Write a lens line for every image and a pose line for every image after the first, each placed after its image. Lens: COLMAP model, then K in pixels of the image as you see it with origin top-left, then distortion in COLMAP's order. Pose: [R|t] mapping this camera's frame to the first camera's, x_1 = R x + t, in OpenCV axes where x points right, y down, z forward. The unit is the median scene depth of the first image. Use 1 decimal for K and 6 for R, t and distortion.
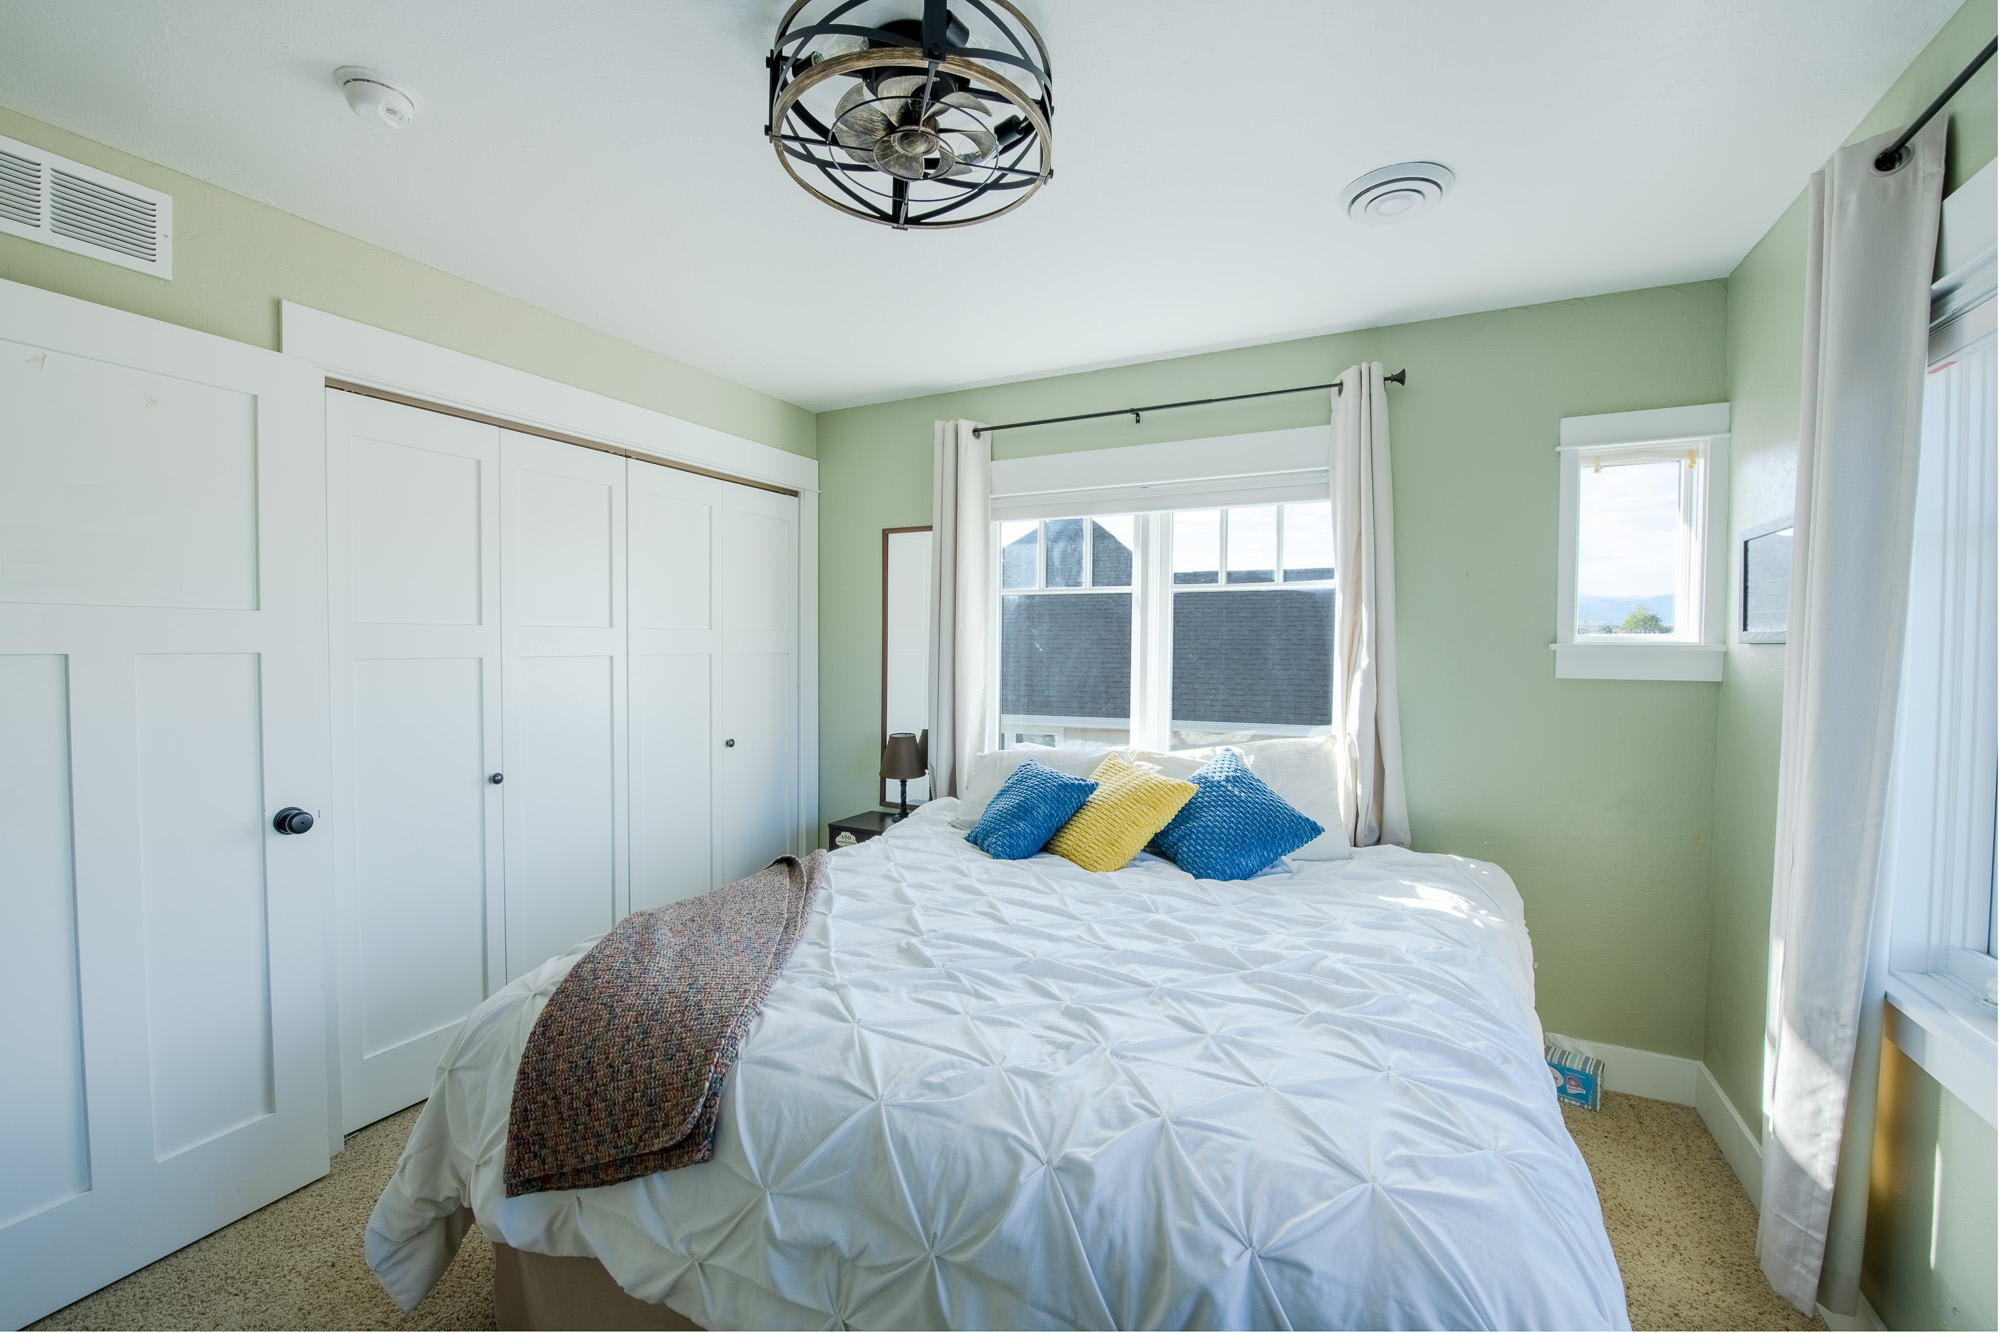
lens RADIAL K [[803.9, 0, 1008.5], [0, 803.9, 666.6], [0, 0, 1]] dist [-0.013408, -0.002467]
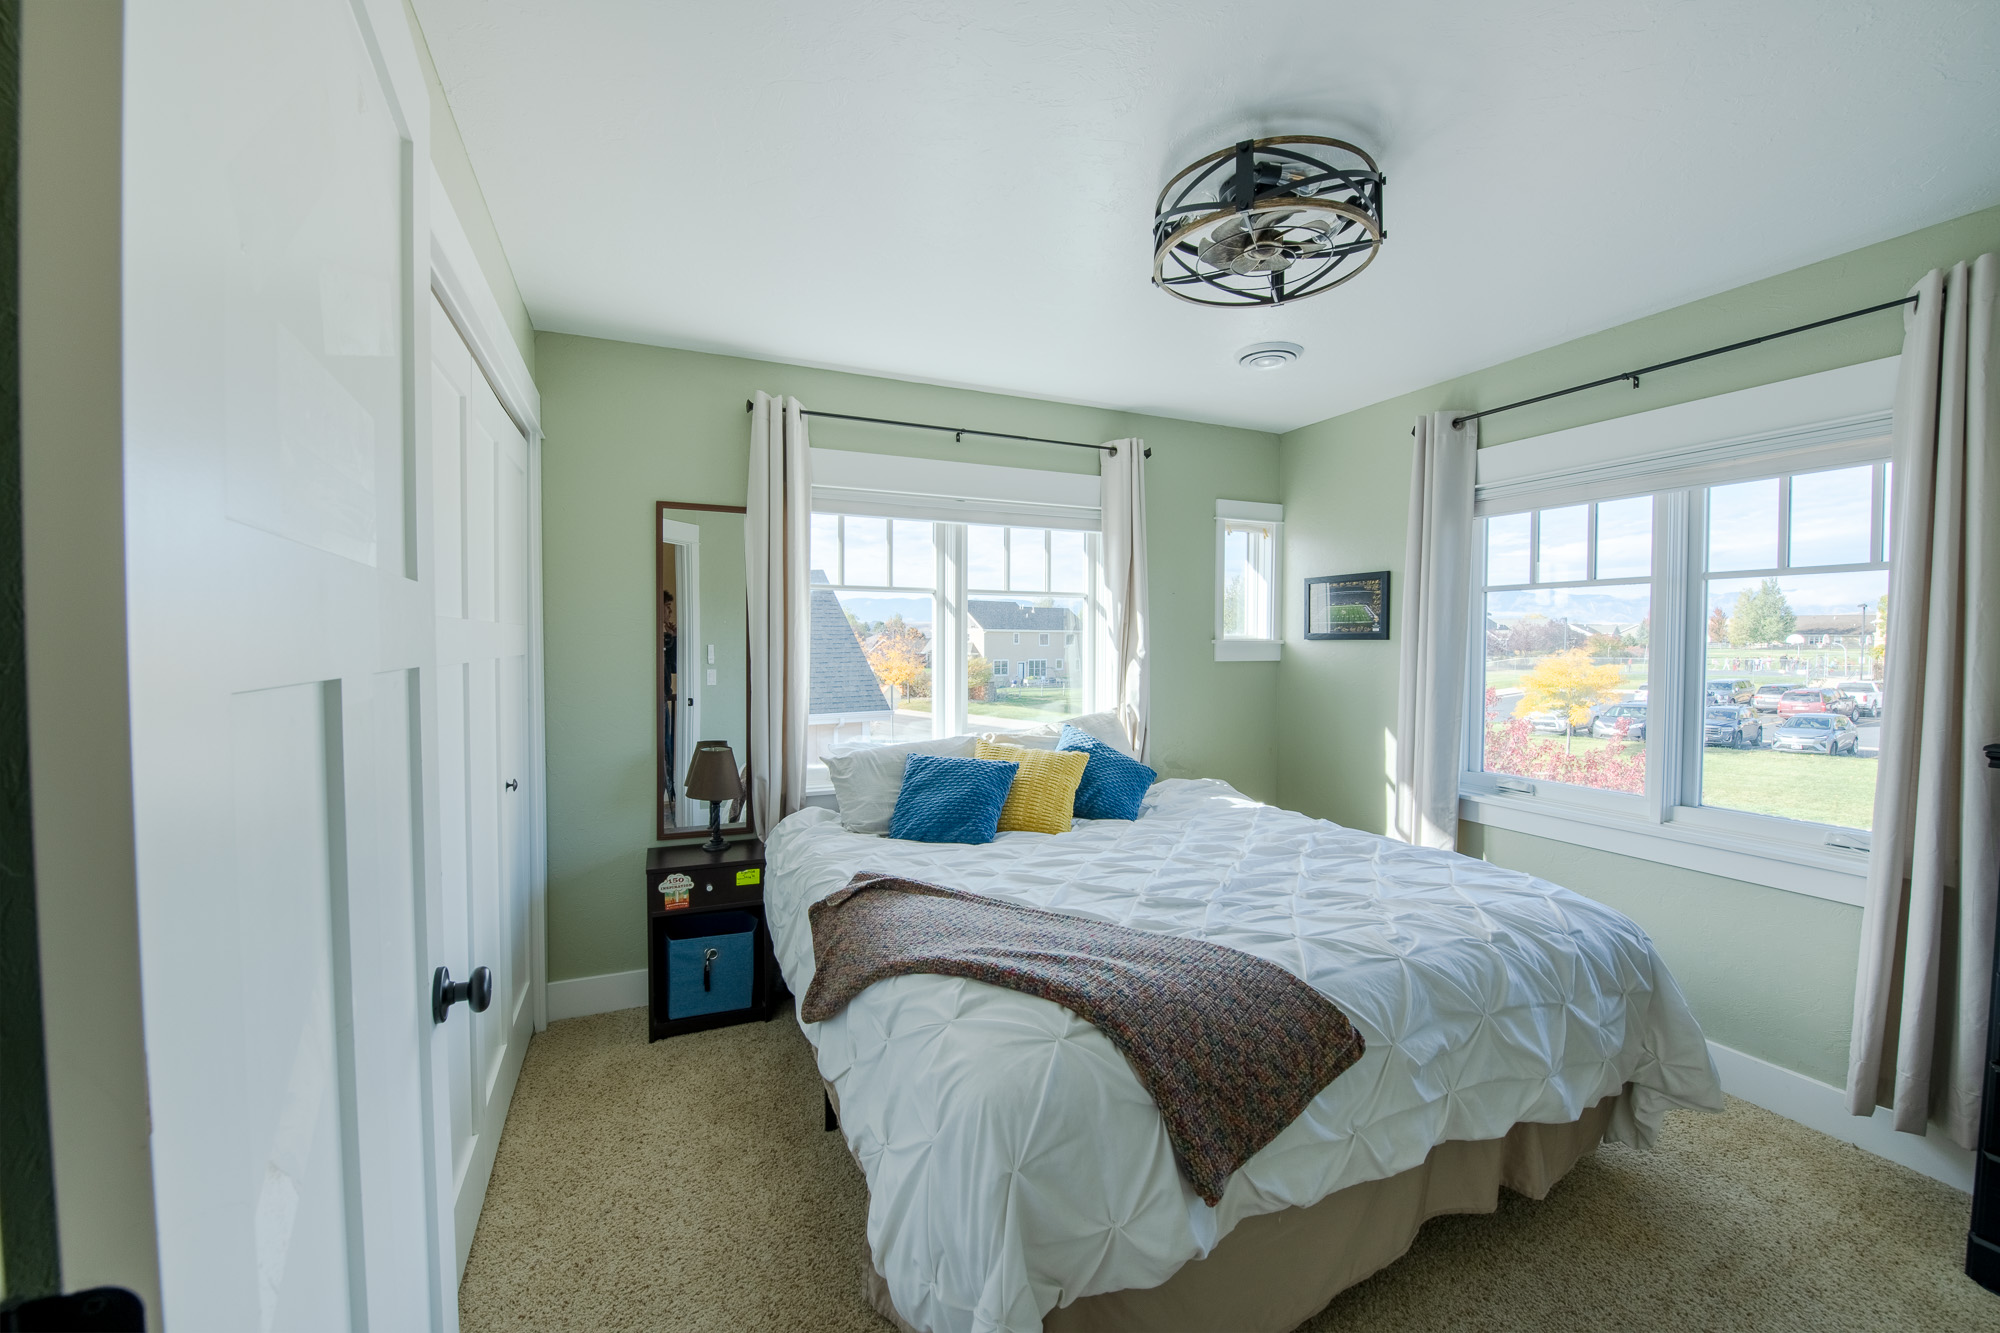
lens RADIAL K [[803.9, 0, 1008.5], [0, 803.9, 666.6], [0, 0, 1]] dist [-0.013408, -0.002467]
pose [[0.632480, -0.029100, 0.774030, -0.938992], [0.024063, 0.999550, 0.017916, -0.015250], [-0.774203, 0.007294, 0.632896, 0.343985]]
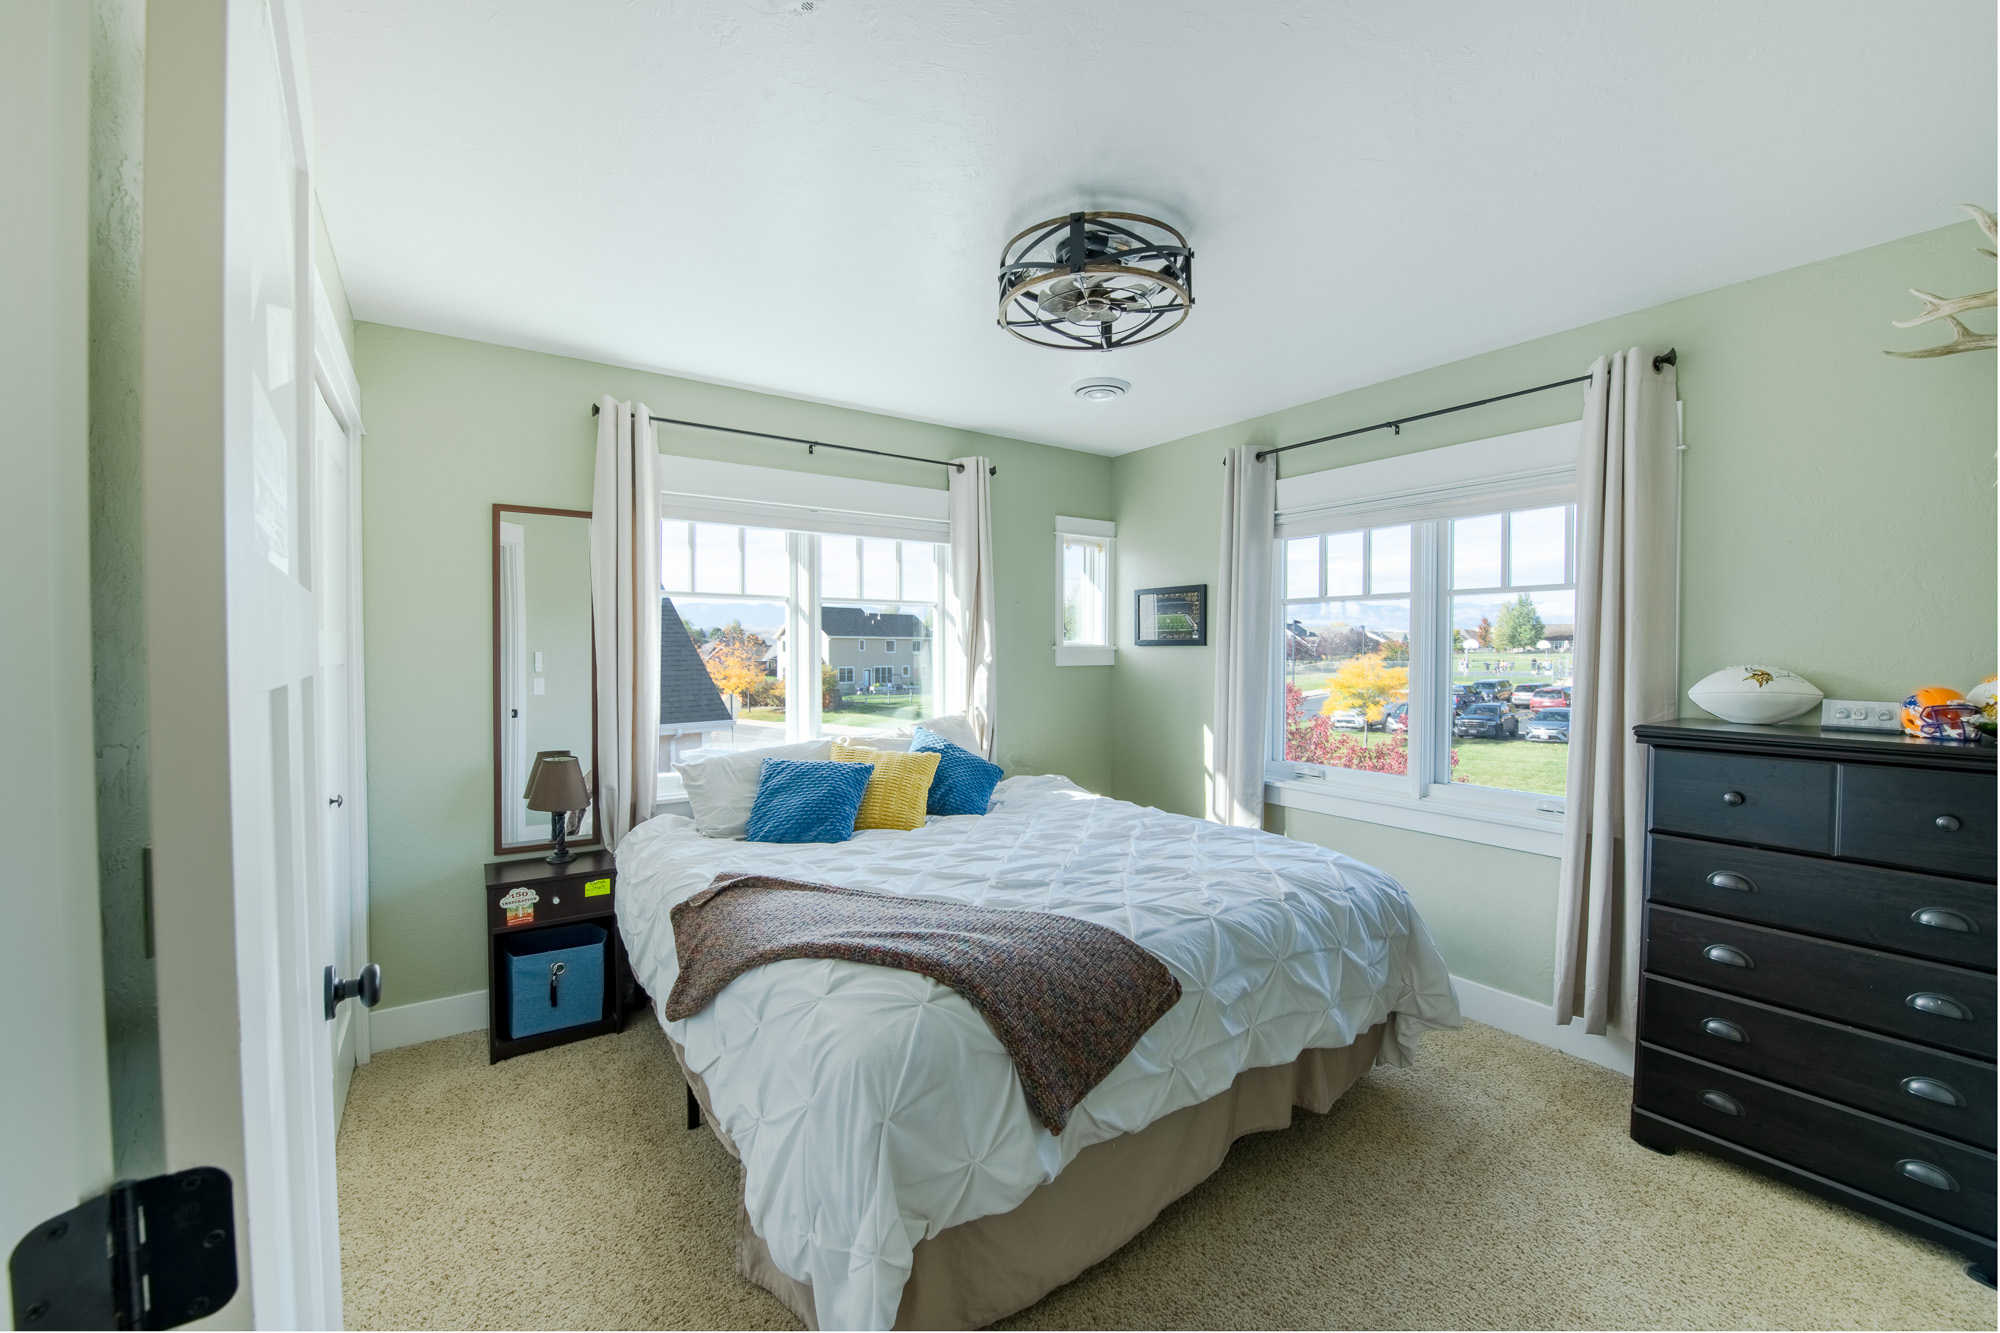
lens RADIAL K [[803.9, 0, 1008.5], [0, 803.9, 666.6], [0, 0, 1]] dist [-0.013408, -0.002467]
pose [[0.472849, -0.026476, 0.880746, -1.013534], [0.028292, 0.999489, 0.014856, -0.014633], [-0.880689, 0.017893, 0.473356, 0.307825]]
